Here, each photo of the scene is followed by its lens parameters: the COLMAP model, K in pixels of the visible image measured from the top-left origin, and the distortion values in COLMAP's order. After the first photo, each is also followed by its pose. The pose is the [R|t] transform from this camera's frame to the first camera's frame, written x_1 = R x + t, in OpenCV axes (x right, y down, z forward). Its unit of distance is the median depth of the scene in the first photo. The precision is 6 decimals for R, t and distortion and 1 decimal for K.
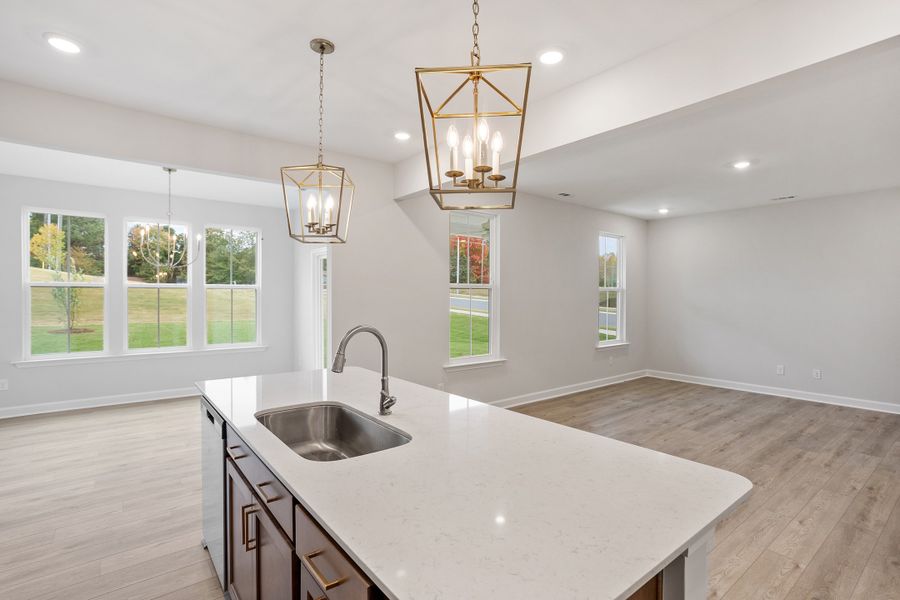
lens RADIAL K [[438.6, 0, 446.8], [0, 438.6, 298.0], [0, 0, 1]] dist [-0.034412, 0.022834]
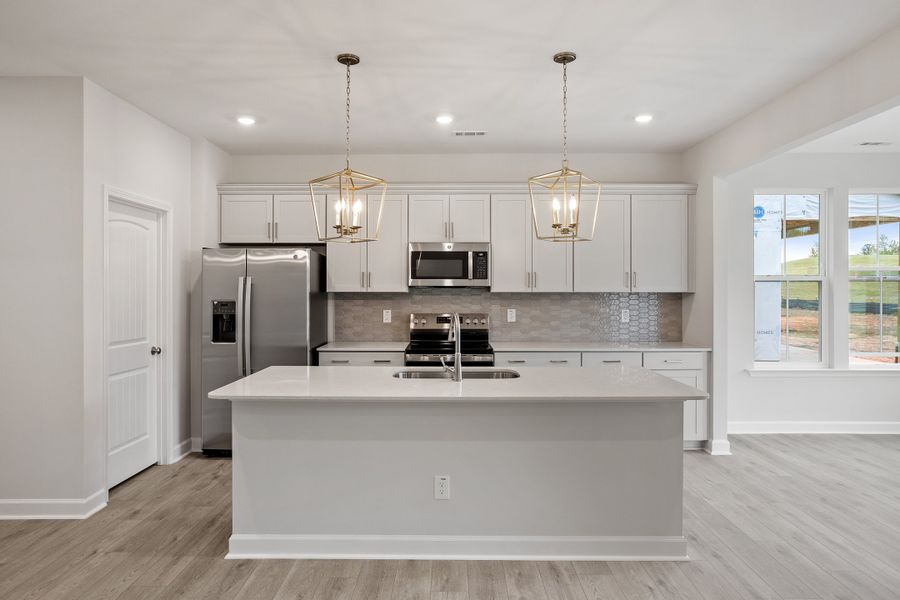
lens RADIAL K [[561.5, 0, 447.0], [0, 561.5, 290.9], [0, 0, 1]] dist [-0.013162, 0.007131]
pose [[-0.624643, -0.002643, -0.780906, 0.581036], [-0.005812, 0.999982, 0.001264, -0.002657], [0.780889, 0.005328, -0.624647, 0.985641]]
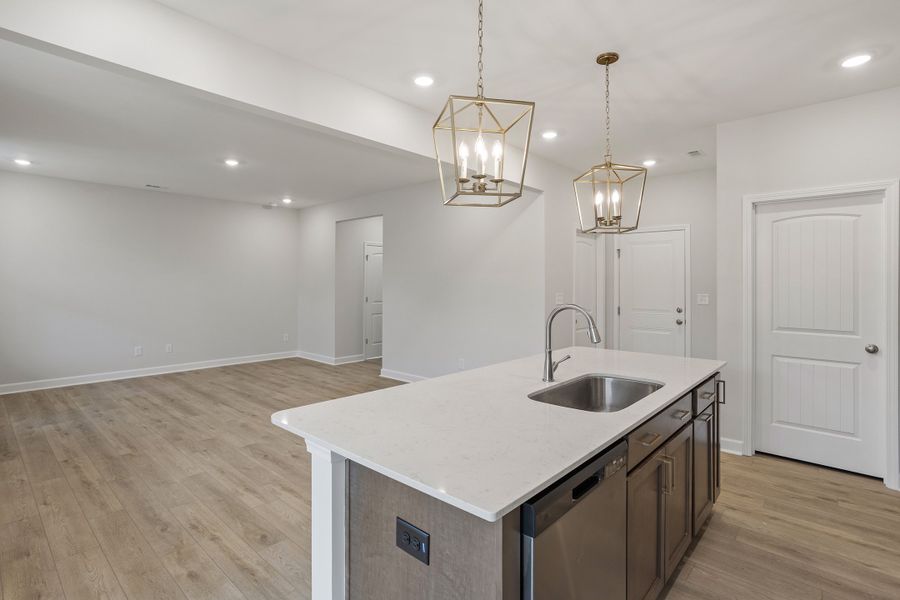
lens RADIAL K [[438.6, 0, 441.0], [0, 438.6, 275.1], [0, 0, 1]] dist [-0.034412, 0.022834]
pose [[-0.164814, 0.008359, 0.986289, -0.589092], [0.002087, 0.999965, -0.008127, -0.005949], [-0.986322, 0.000719, -0.164825, 0.714408]]
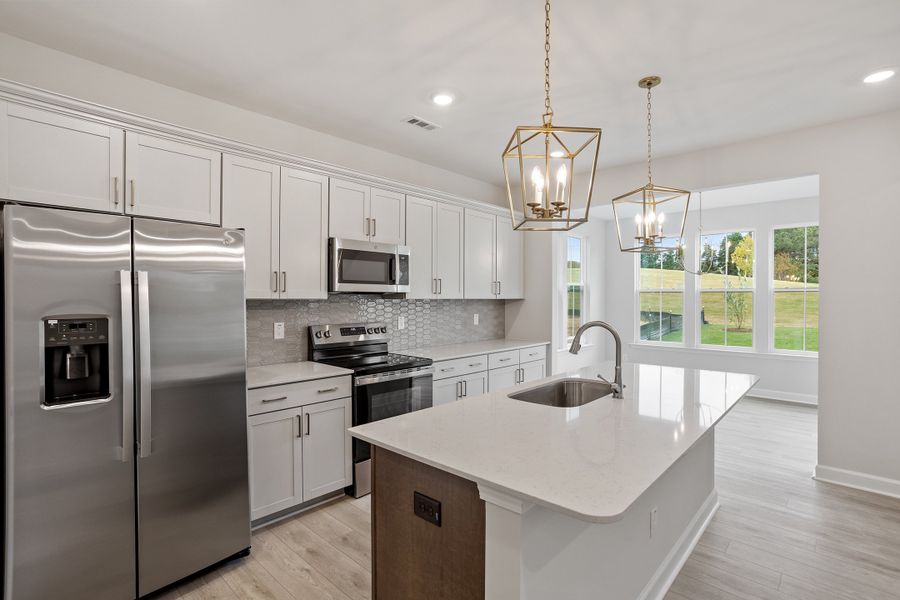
lens RADIAL K [[438.6, 0, 442.5], [0, 438.6, 301.5], [0, 0, 1]] dist [-0.034412, 0.022834]
pose [[0.151823, 0.005981, -0.988390, 0.453882], [-0.005857, 0.999970, 0.005151, 0.001489], [0.988390, 0.005007, 0.151853, 0.172361]]
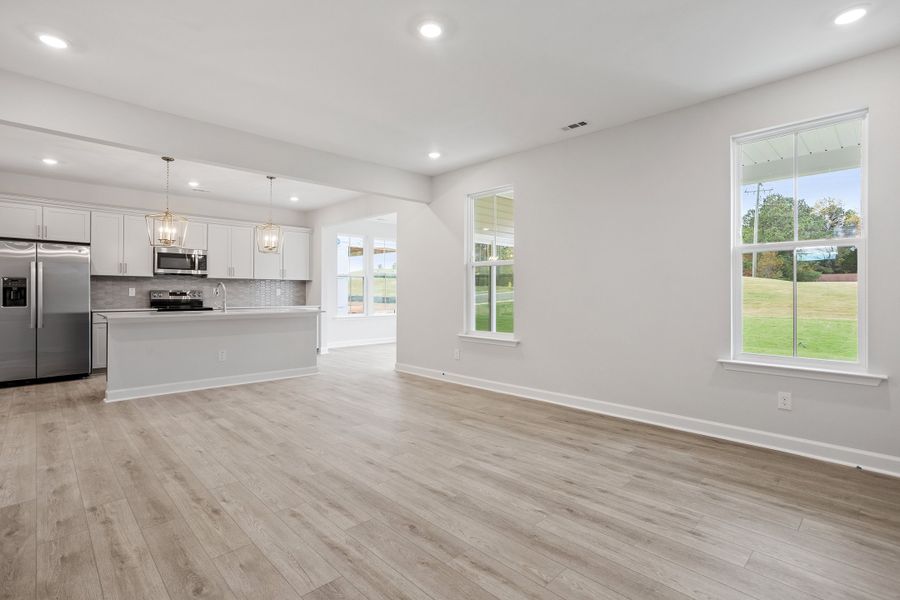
lens RADIAL K [[438.6, 0, 443.2], [0, 438.6, 299.5], [0, 0, 1]] dist [-0.034412, 0.022834]
pose [[0.088401, 0.012154, -0.996011, 1.408417], [-0.008498, 0.999898, 0.011447, 0.063700], [0.996049, 0.007452, 0.088495, 1.073382]]
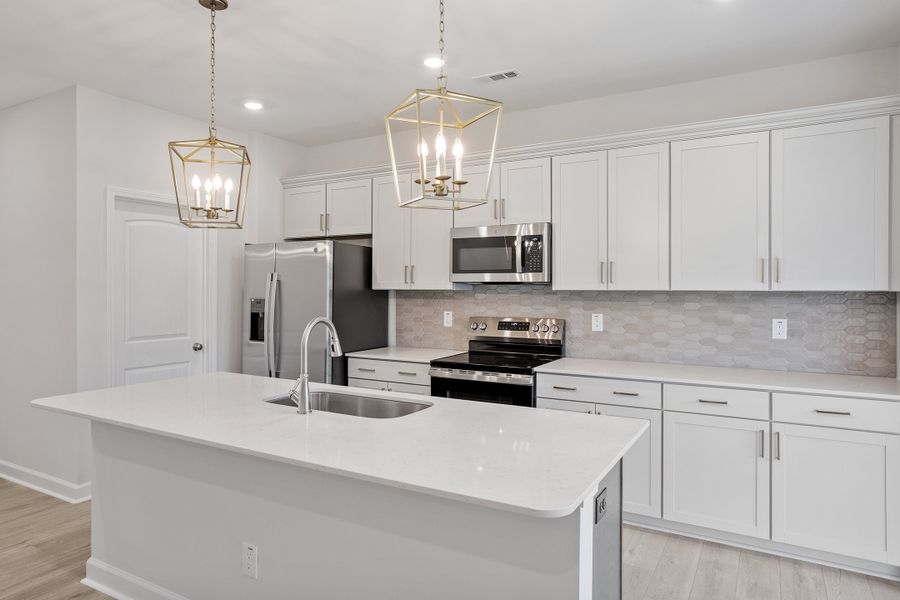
lens RADIAL K [[561.5, 0, 444.1], [0, 561.5, 294.8], [0, 0, 1]] dist [-0.013162, 0.007131]
pose [[-0.930948, -0.000938, -0.365150, 0.010093], [-0.006136, 0.999896, 0.013076, -0.001996], [0.365099, 0.014414, -0.930857, 1.074595]]
